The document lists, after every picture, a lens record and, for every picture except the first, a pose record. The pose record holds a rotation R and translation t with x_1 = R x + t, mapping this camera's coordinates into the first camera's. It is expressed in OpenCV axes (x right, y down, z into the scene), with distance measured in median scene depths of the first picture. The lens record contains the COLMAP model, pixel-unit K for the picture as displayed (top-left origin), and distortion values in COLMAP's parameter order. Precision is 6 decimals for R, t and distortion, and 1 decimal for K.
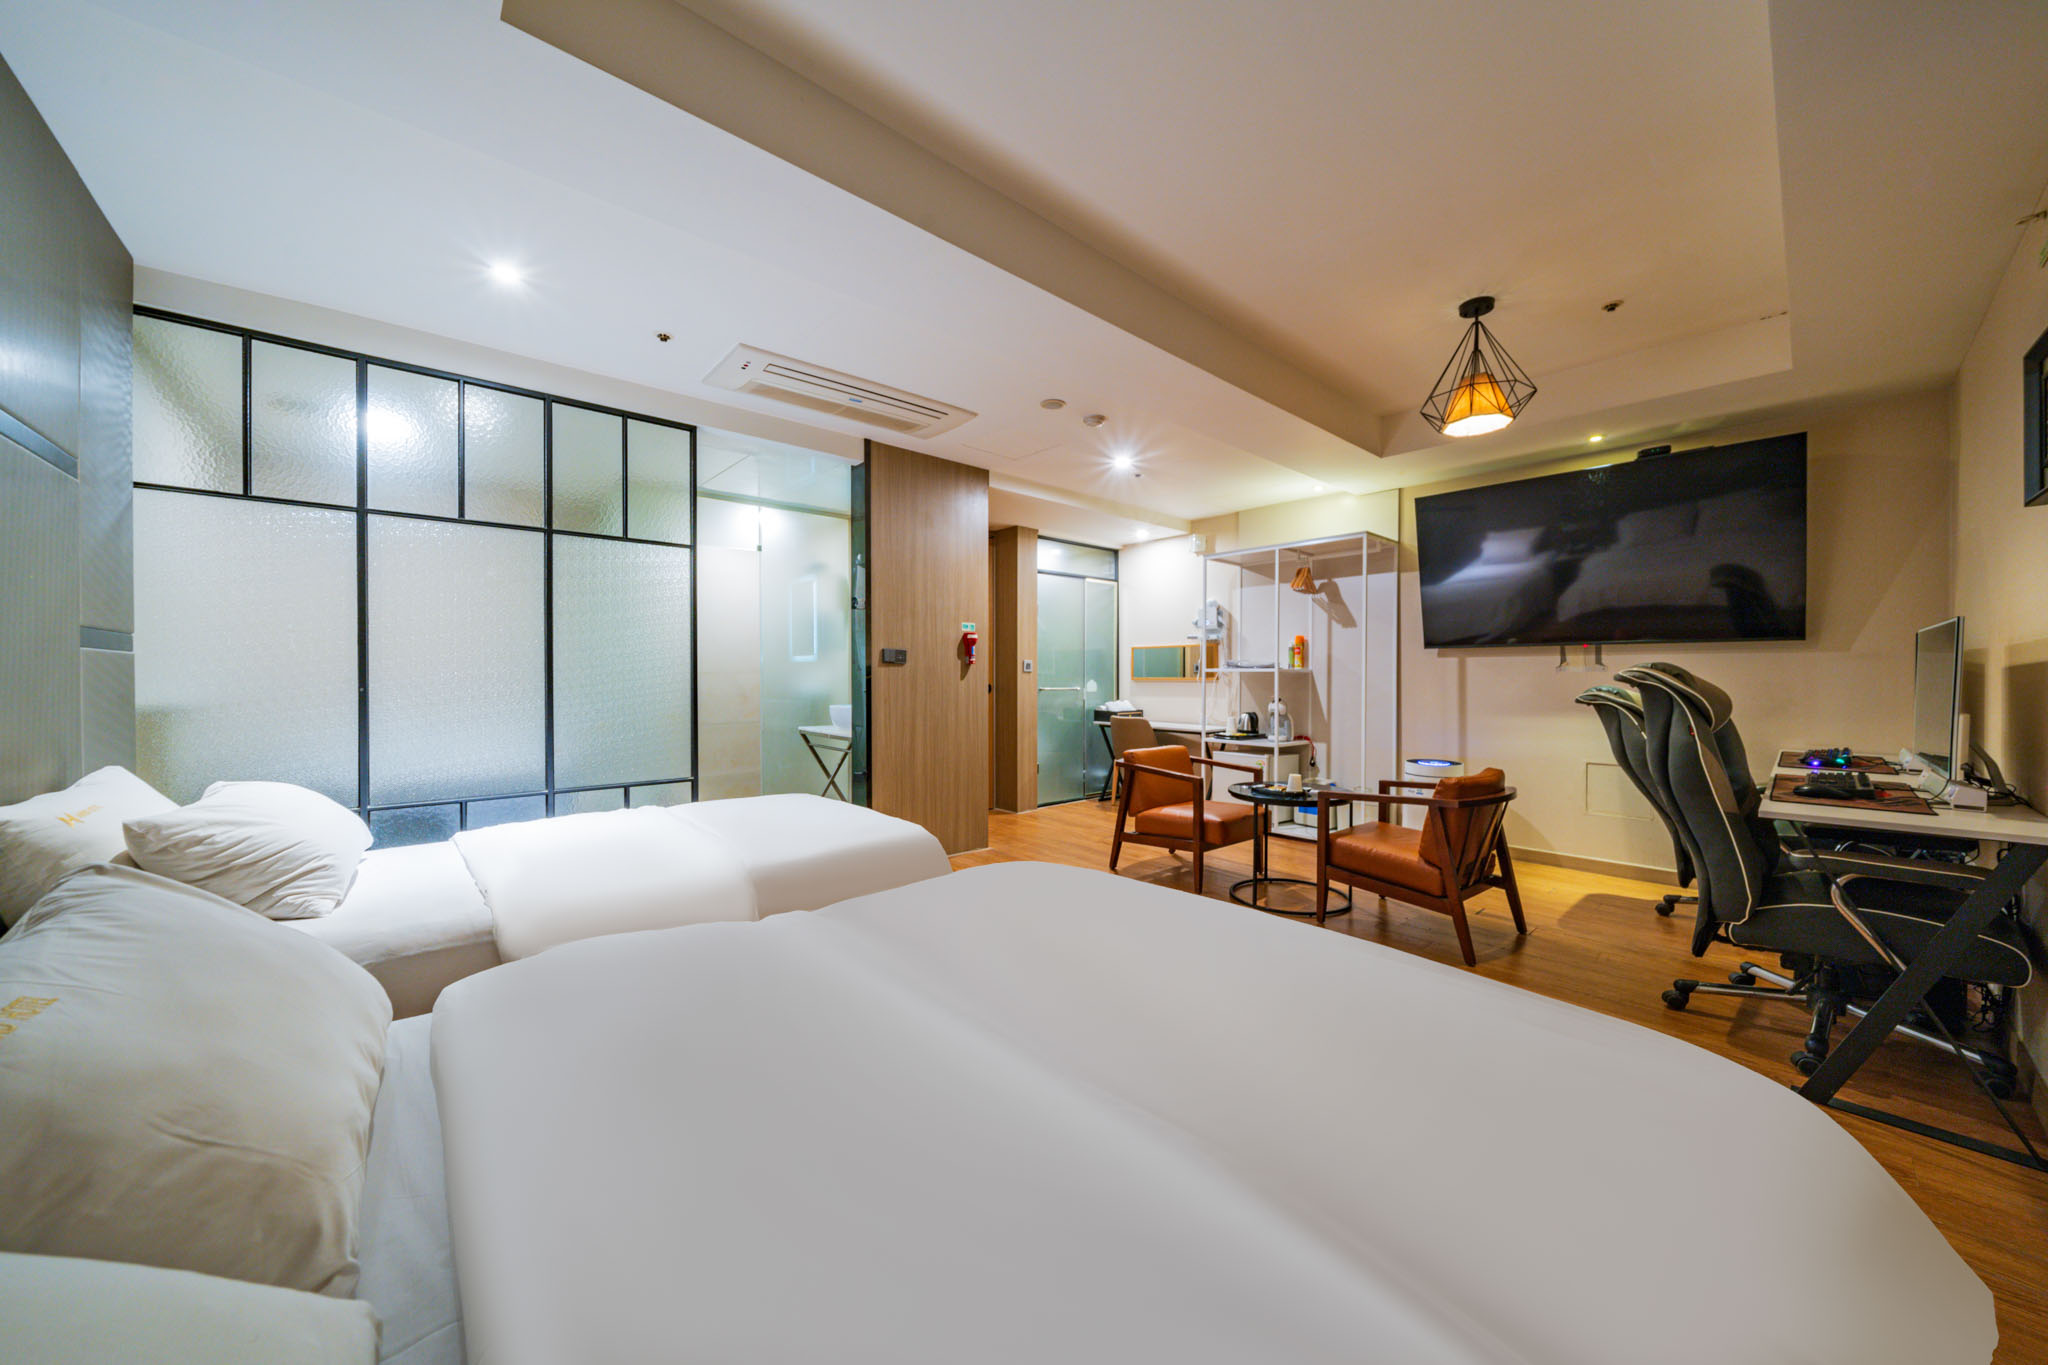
lens RADIAL K [[709.7, 0, 1031.6], [0, 709.7, 684.4], [0, 0, 1]] dist [-0.002974, -0.000141]
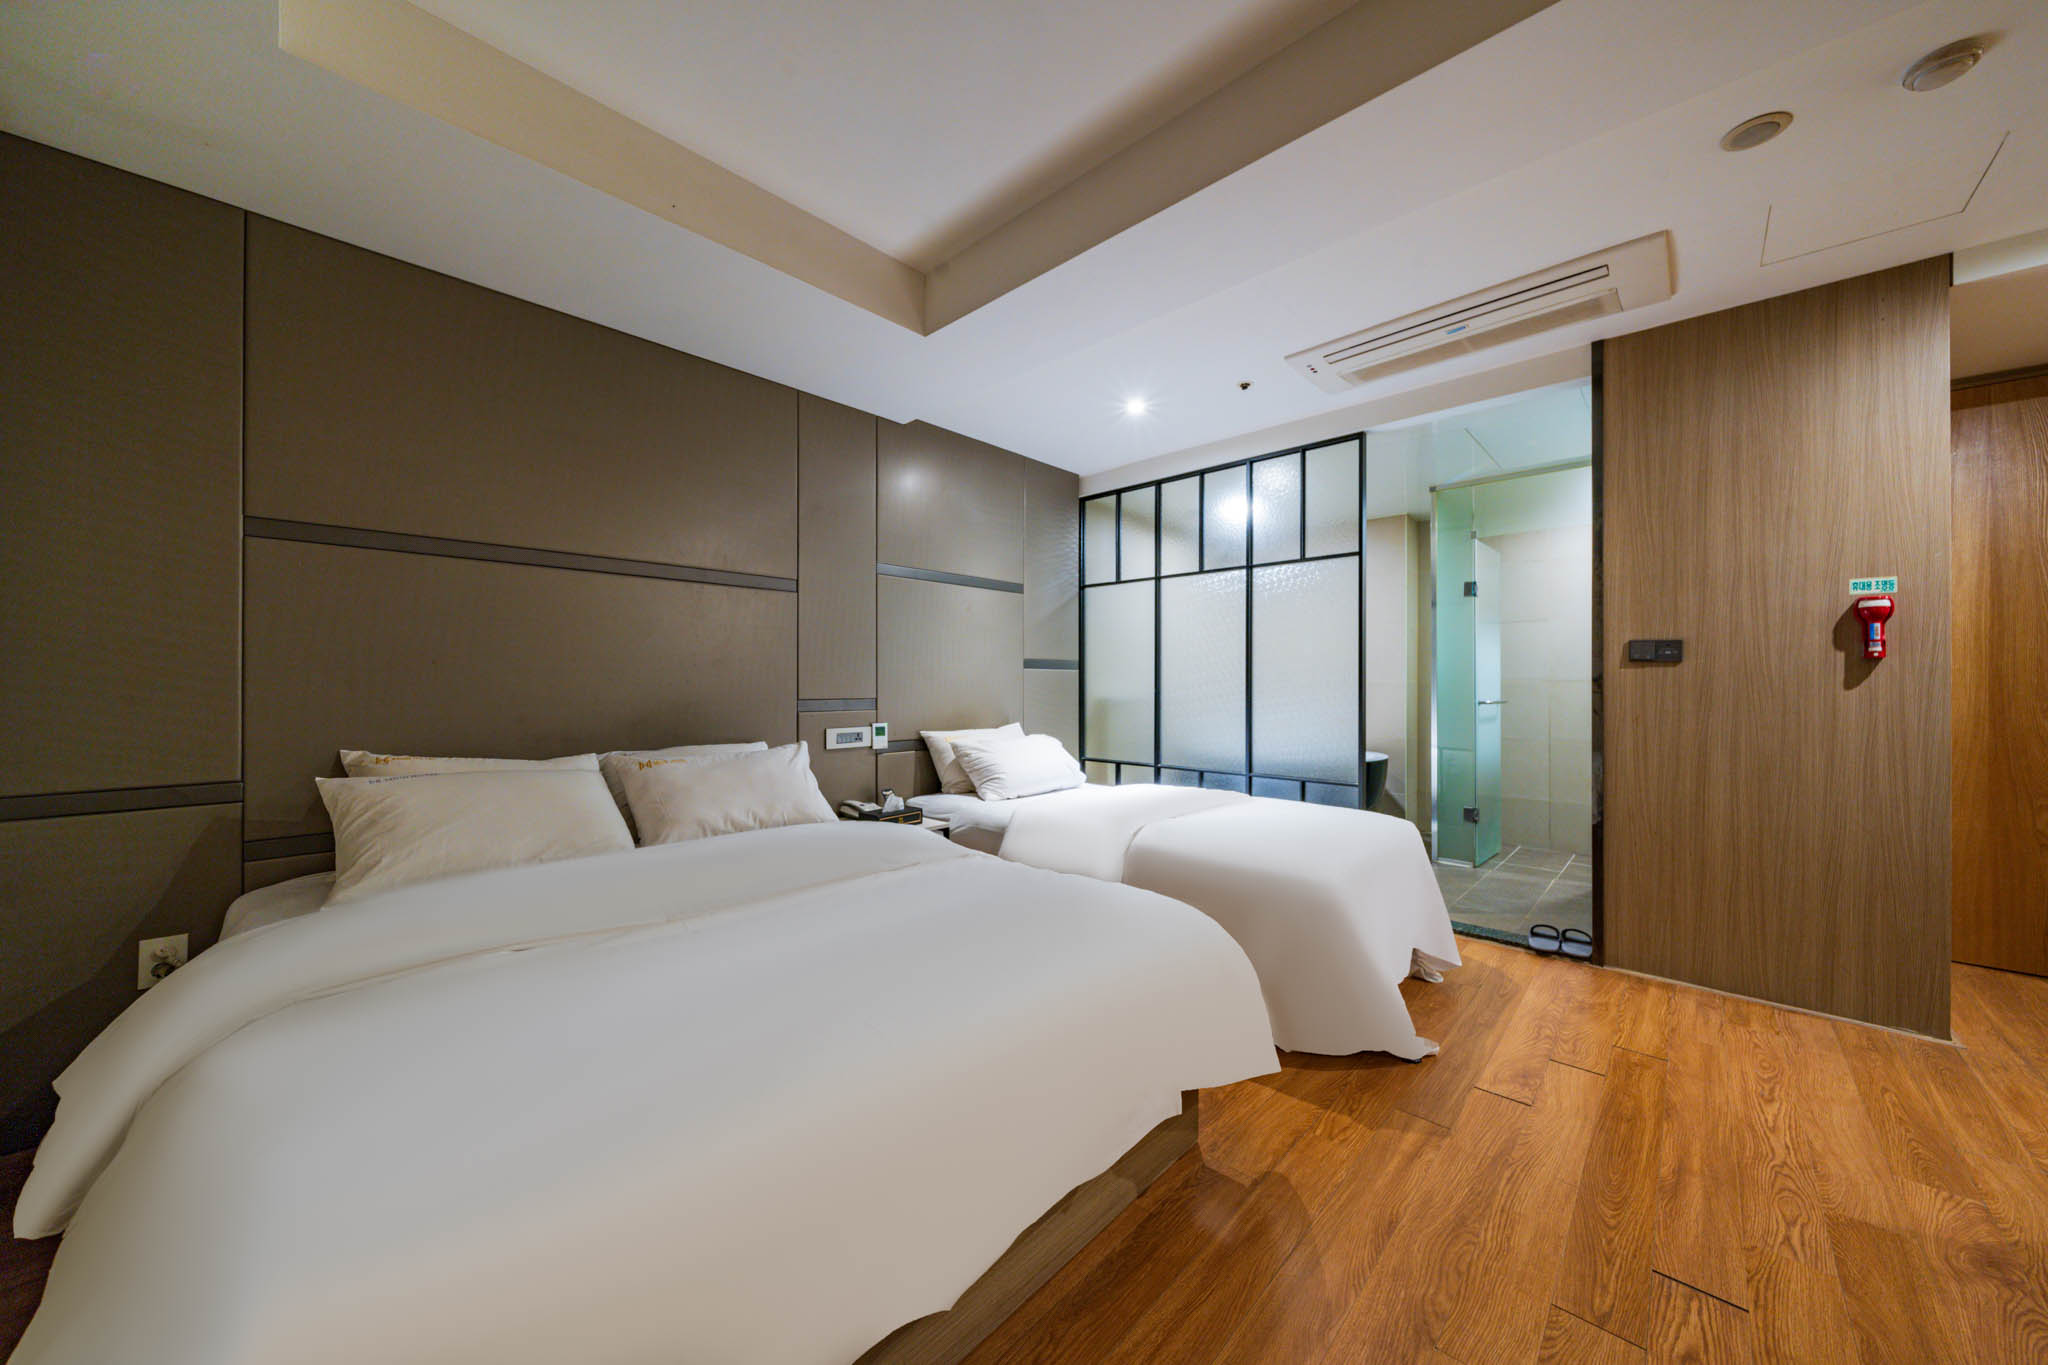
lens RADIAL K [[709.7, 0, 1030.3], [0, 709.7, 684.6], [0, 0, 1]] dist [-0.002974, -0.000141]
pose [[0.086781, 0.003884, -0.996220, 0.393432], [-0.011535, 0.999929, 0.002893, -0.004481], [0.996161, 0.011240, 0.086820, 0.371683]]
